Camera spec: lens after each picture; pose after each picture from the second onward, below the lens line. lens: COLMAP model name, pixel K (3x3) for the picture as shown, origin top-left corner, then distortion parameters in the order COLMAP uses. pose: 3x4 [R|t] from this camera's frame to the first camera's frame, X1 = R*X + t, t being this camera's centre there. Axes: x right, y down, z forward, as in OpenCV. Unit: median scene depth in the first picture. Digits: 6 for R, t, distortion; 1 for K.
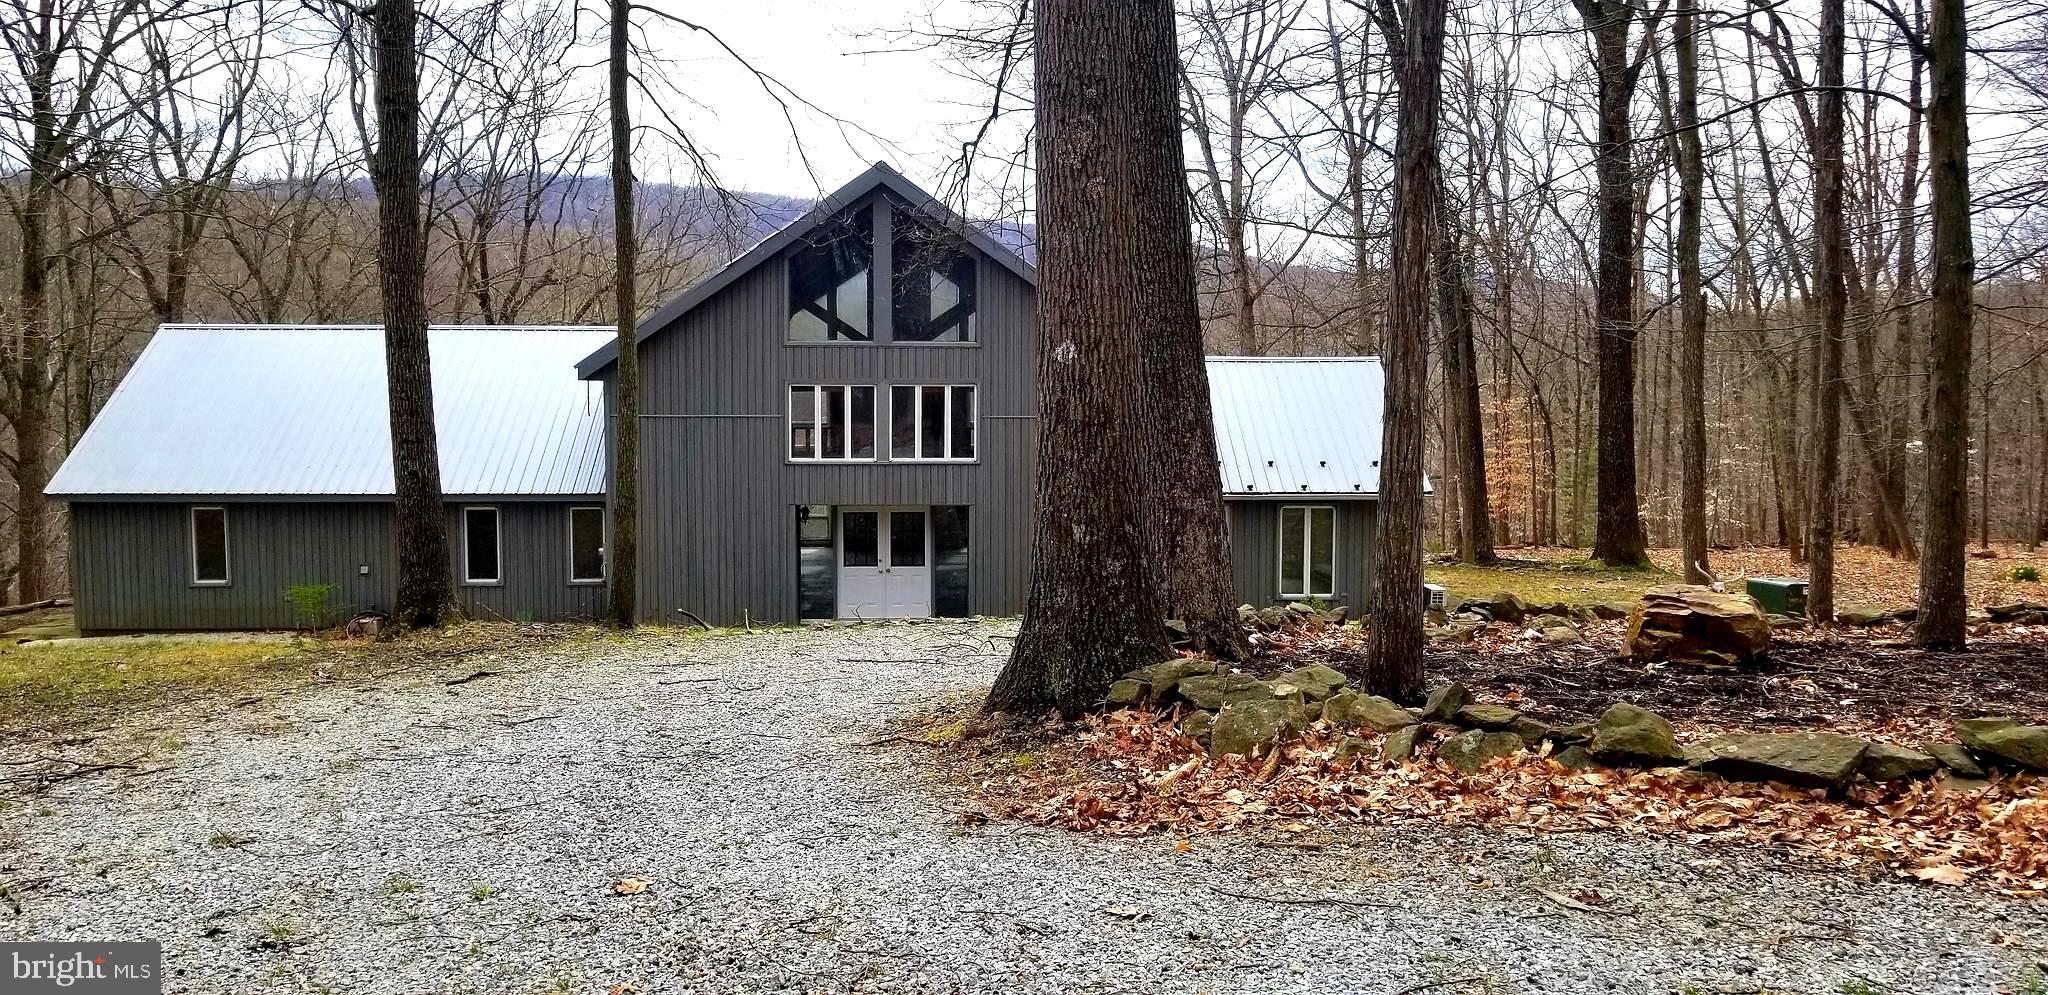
lens RADIAL K [[1475.8, 0, 1017.6], [0, 1475.8, 500.6], [0, 0, 1]] dist [0.004330, -0.001264]
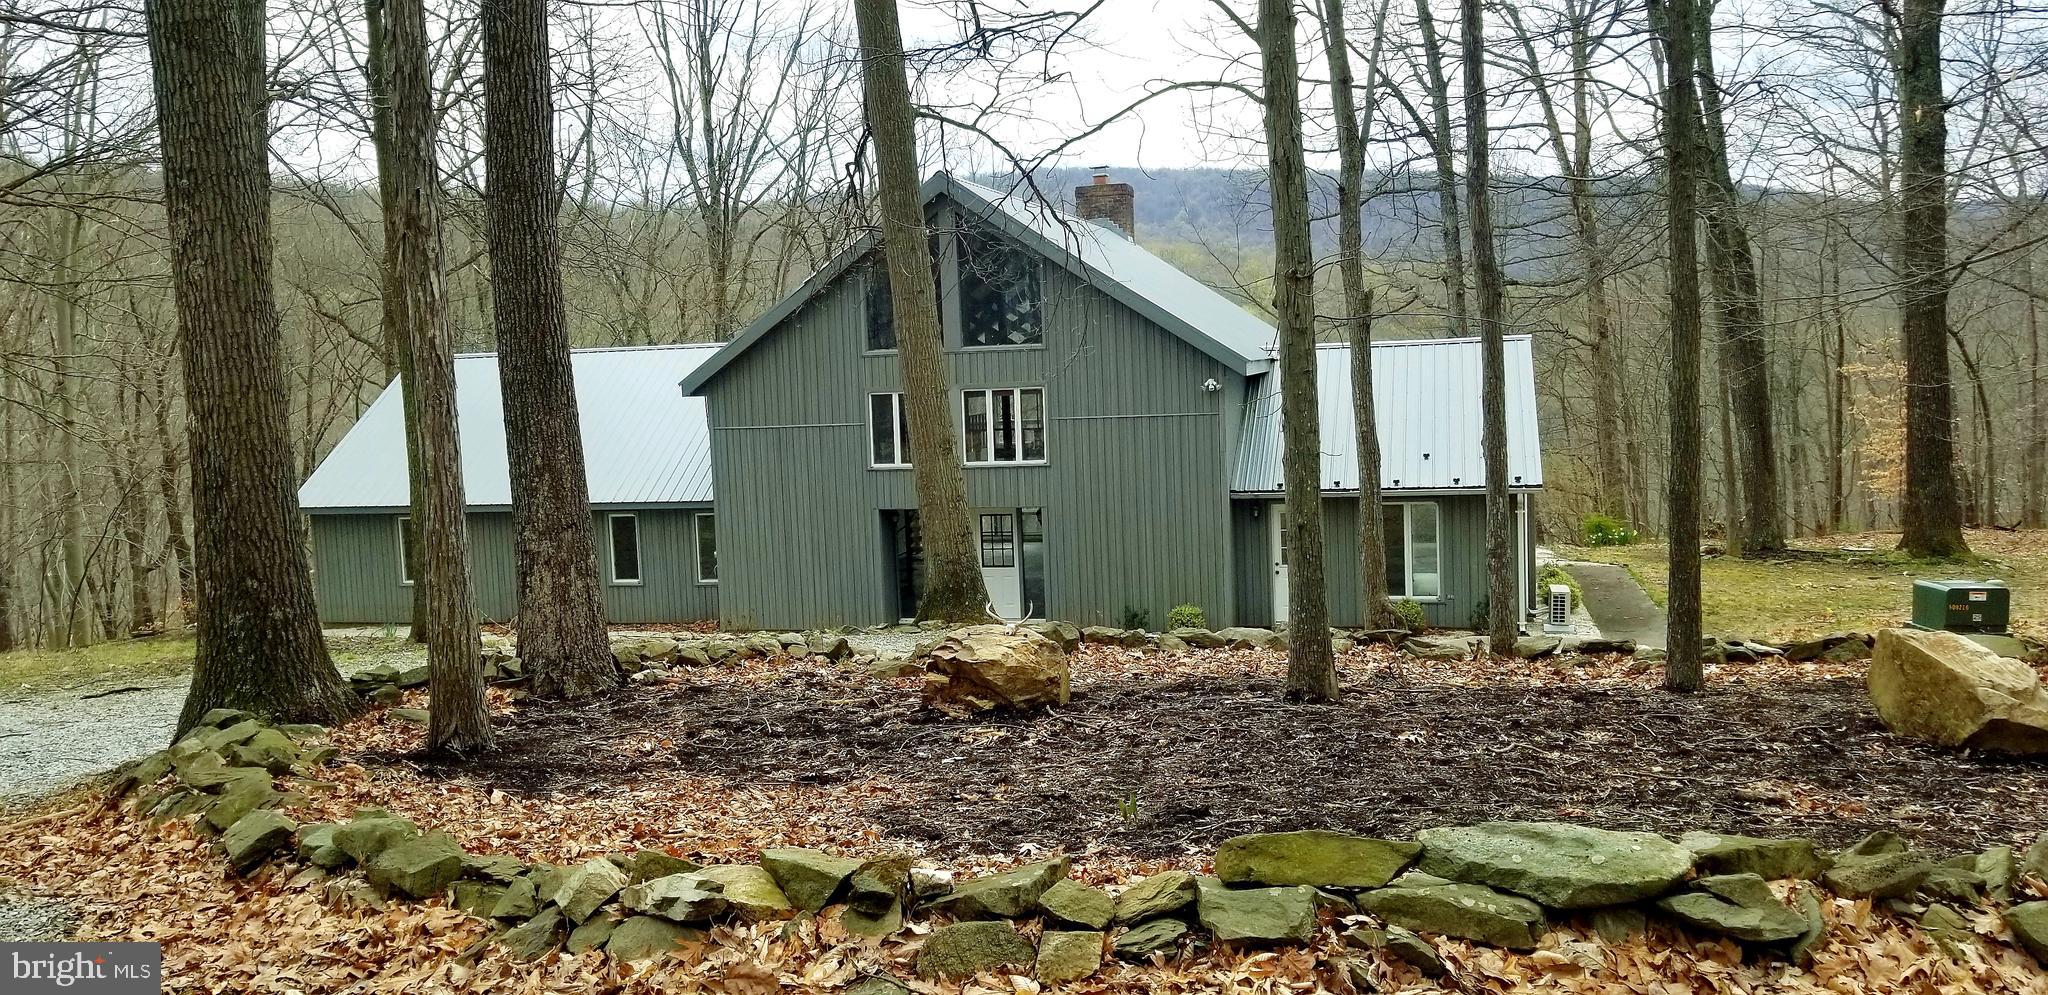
lens RADIAL K [[1475.8, 0, 1013.7], [0, 1475.8, 487.6], [0, 0, 1]] dist [0.004330, -0.001264]
pose [[0.965524, -0.016254, -0.259805, 0.211537], [0.016663, 0.999861, -0.000627, -0.009703], [0.259779, -0.003723, 0.965661, 0.025754]]
